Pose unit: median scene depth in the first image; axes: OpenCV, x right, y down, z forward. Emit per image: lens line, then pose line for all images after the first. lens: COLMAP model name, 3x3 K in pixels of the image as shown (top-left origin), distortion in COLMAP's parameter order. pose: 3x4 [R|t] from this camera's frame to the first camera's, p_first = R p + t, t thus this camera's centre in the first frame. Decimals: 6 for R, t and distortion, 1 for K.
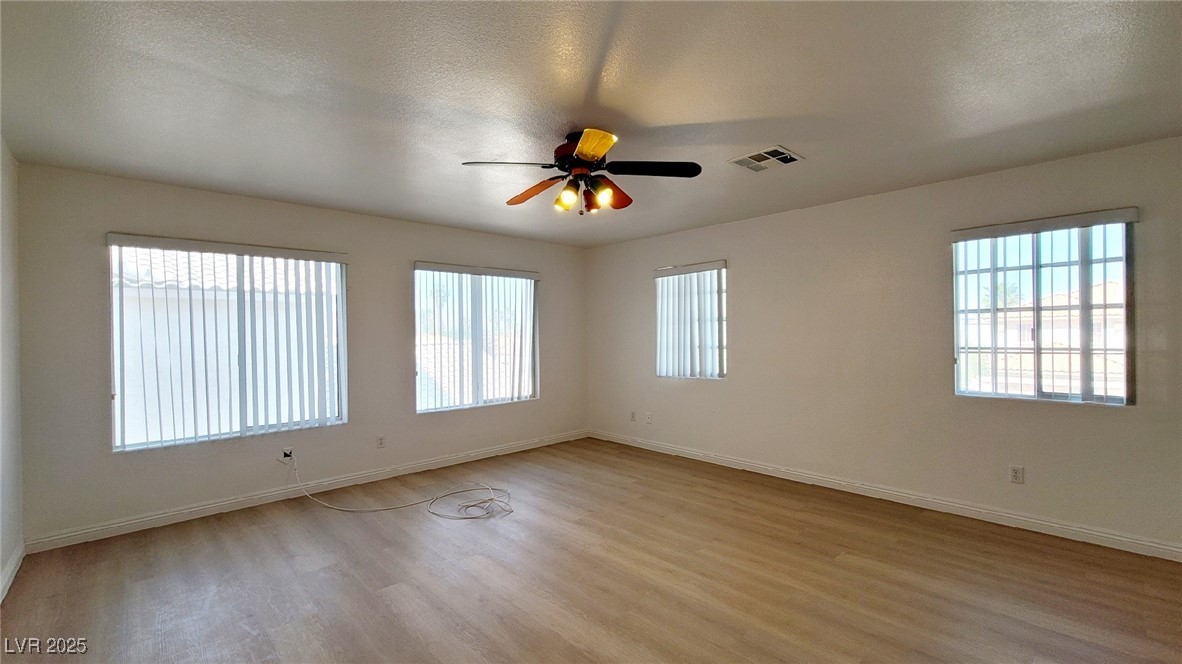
lens RADIAL K [[484.9, 0, 590.9], [0, 484.9, 335.3], [0, 0, 1]] dist [-0.002438, 0.000154]
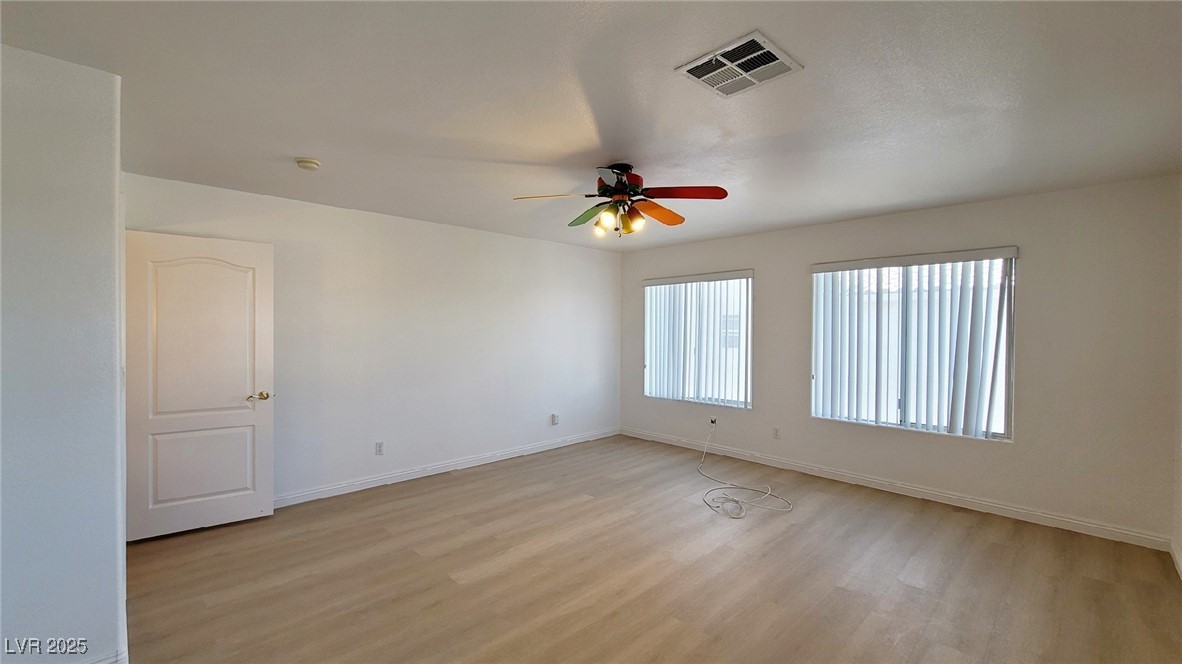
lens RADIAL K [[484.9, 0, 590.9], [0, 484.9, 335.3], [0, 0, 1]] dist [-0.002438, 0.000154]
pose [[-0.005999, 0.018853, -0.999804, 0.729440], [-0.004073, 0.999814, 0.018878, -0.025076], [0.999974, 0.004185, -0.005921, 0.626260]]
